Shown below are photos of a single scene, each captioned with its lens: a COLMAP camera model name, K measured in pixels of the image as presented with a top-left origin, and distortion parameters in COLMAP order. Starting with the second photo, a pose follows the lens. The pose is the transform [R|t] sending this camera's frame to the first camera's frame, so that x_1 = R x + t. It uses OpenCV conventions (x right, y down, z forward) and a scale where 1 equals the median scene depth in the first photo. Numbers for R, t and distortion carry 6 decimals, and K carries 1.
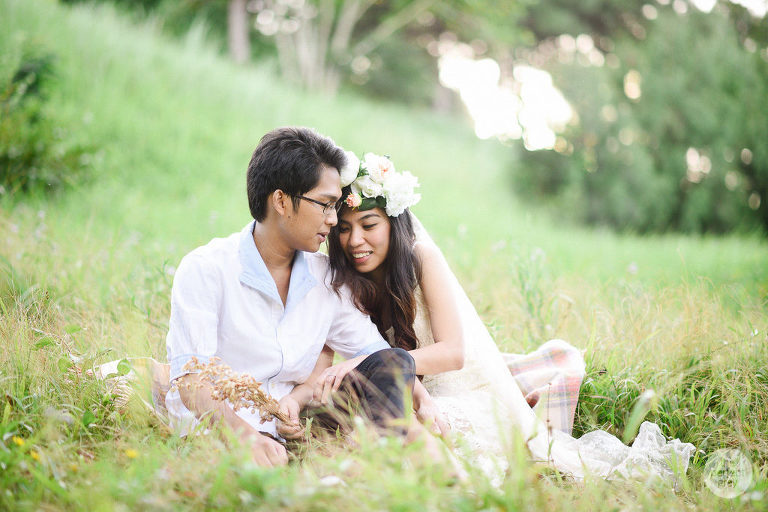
lens RADIAL K [[1922.9, 0, 383.9], [0, 1922.9, 256.0], [0, 0, 1]] dist [-0.202203, 0.000000]
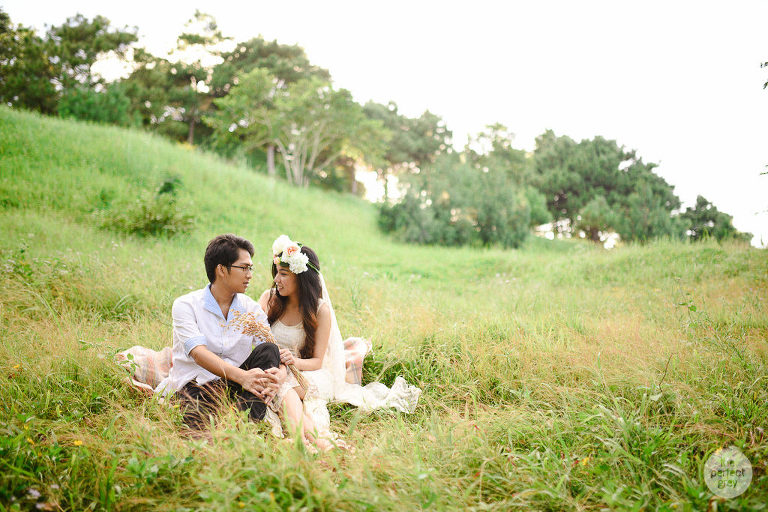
lens RADIAL K [[756.3, 0, 384.6], [0, 756.3, 255.6], [0, 0, 1]] dist [-0.002795, 0.000000]
pose [[0.997825, -0.003627, 0.065815, 0.017537], [0.002915, 0.999936, 0.010922, -0.013787], [-0.065851, -0.010706, 0.997772, 0.046470]]
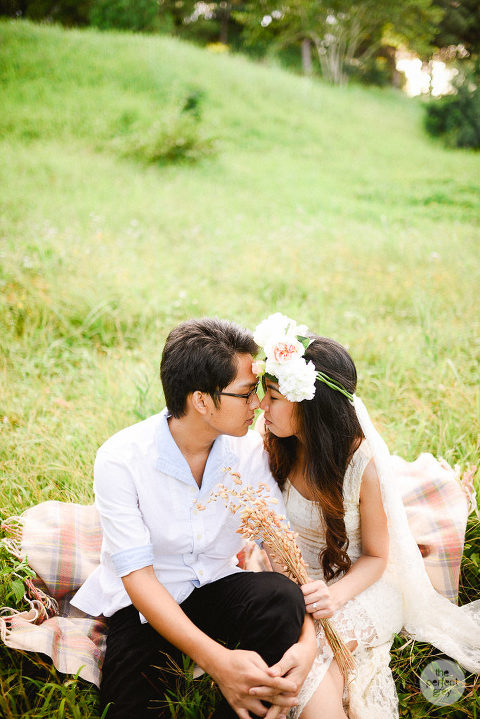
lens RADIAL K [[708.0, 0, 222.4], [0, 708.0, 351.7], [0, 0, 1]] dist [-0.002795, 0.000000]
pose [[0.979268, 0.010818, -0.202280, 0.008273], [0.046663, 0.959671, 0.277226, -0.043537], [0.197121, -0.280918, 0.939270, 0.198250]]
